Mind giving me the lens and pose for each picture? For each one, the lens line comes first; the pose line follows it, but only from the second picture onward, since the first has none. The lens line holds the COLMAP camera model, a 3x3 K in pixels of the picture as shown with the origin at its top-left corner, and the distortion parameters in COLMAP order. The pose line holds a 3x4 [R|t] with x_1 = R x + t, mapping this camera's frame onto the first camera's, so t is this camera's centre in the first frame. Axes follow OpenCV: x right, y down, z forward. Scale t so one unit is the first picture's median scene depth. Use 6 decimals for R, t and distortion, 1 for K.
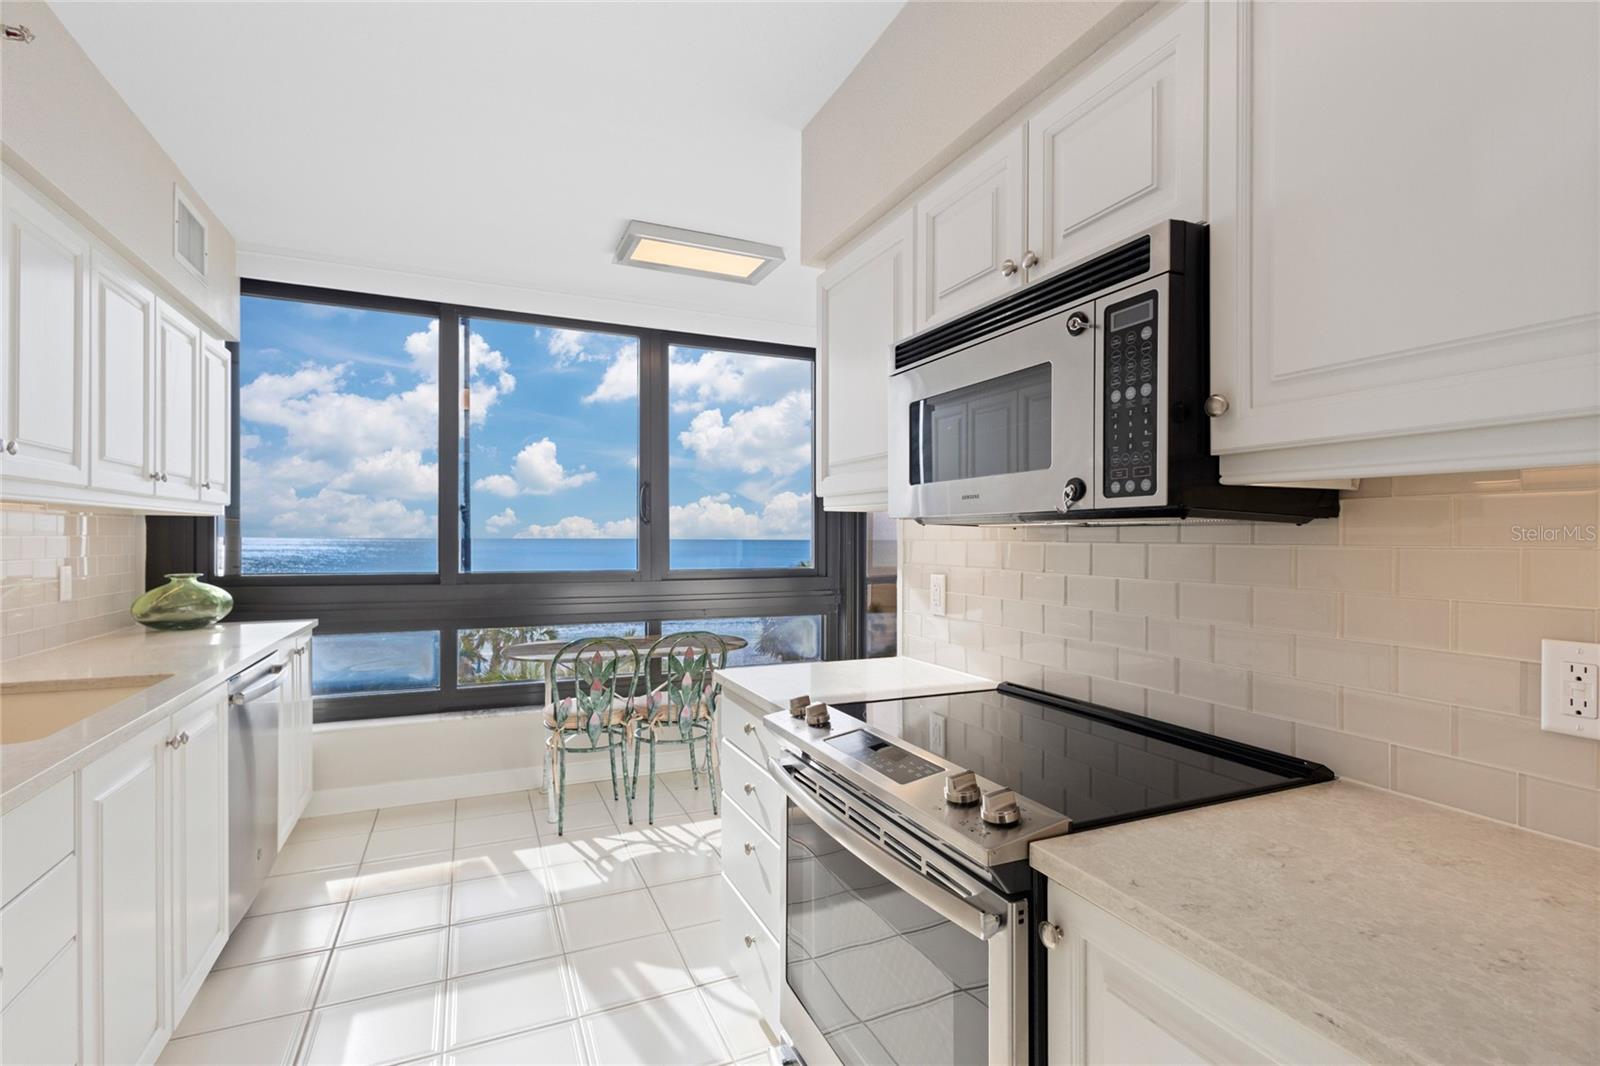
lens RADIAL K [[736.1, 0, 805.3], [0, 736.1, 539.1], [0, 0, 1]] dist [0.004865, 0.000317]
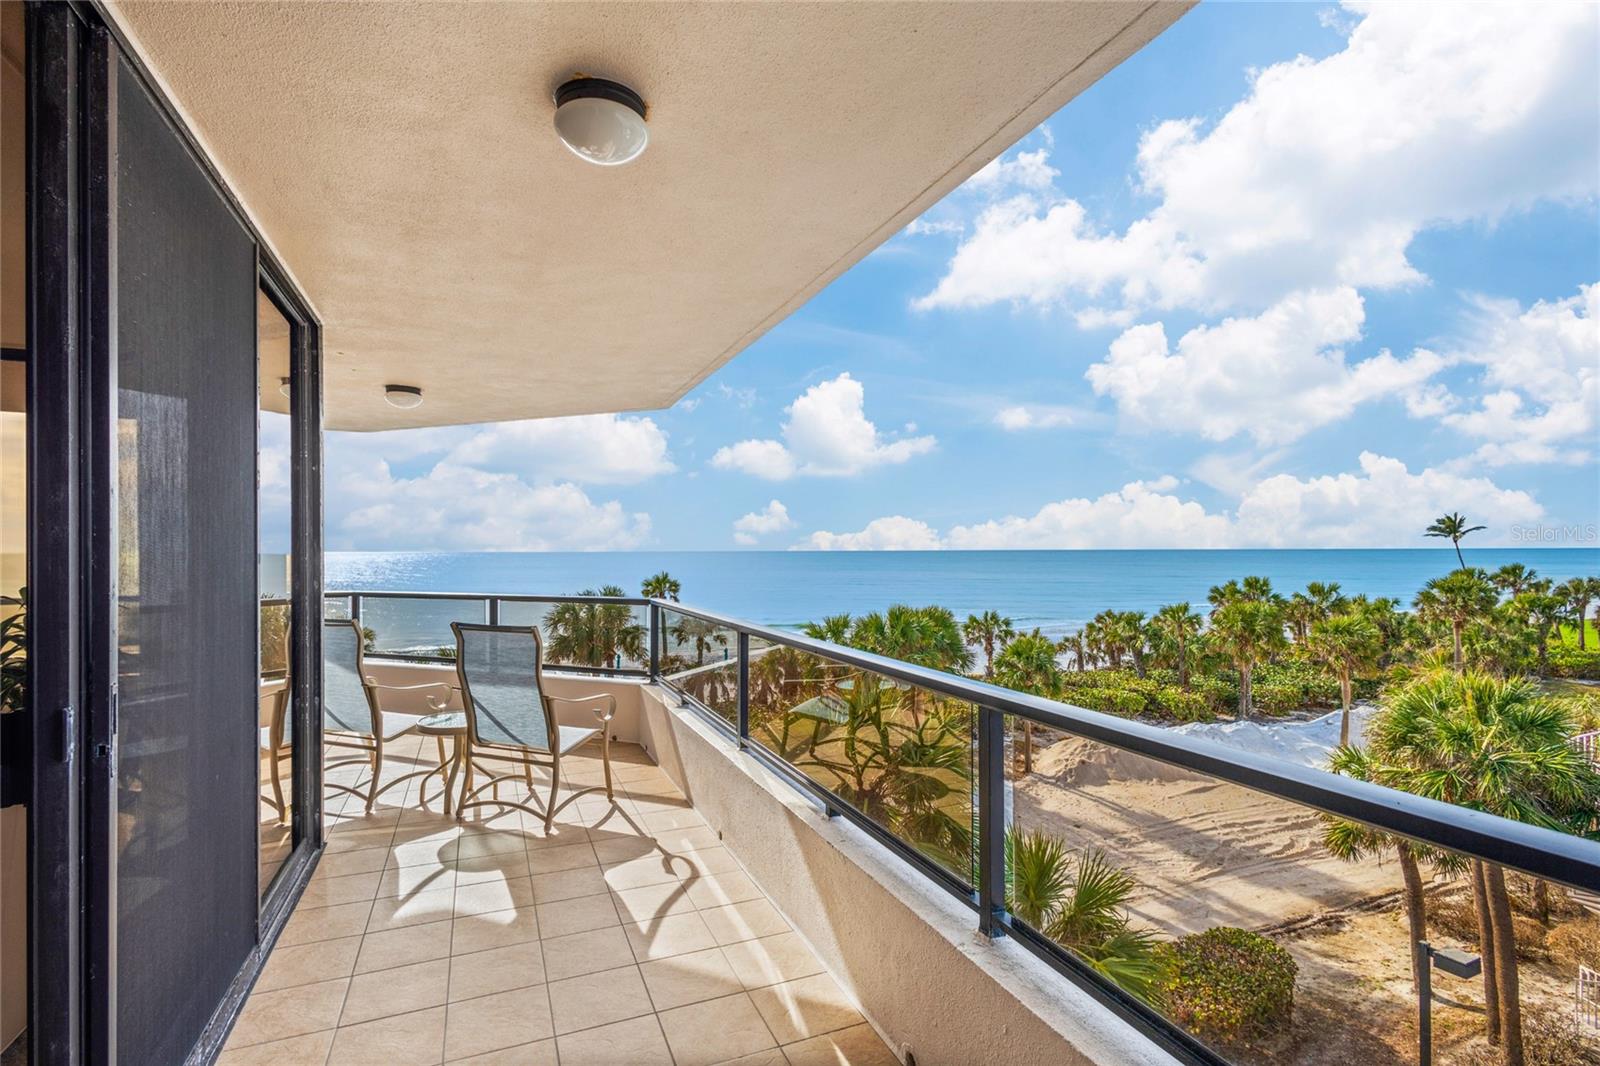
lens RADIAL K [[736.1, 0, 795.8], [0, 736.1, 548.4], [0, 0, 1]] dist [0.004865, 0.000317]
pose [[0.999966, 0.008209, 0.001108, -0.388110], [-0.008211, 0.999965, 0.001596, -0.007288], [-0.001095, -0.001605, 0.999998, 0.450051]]
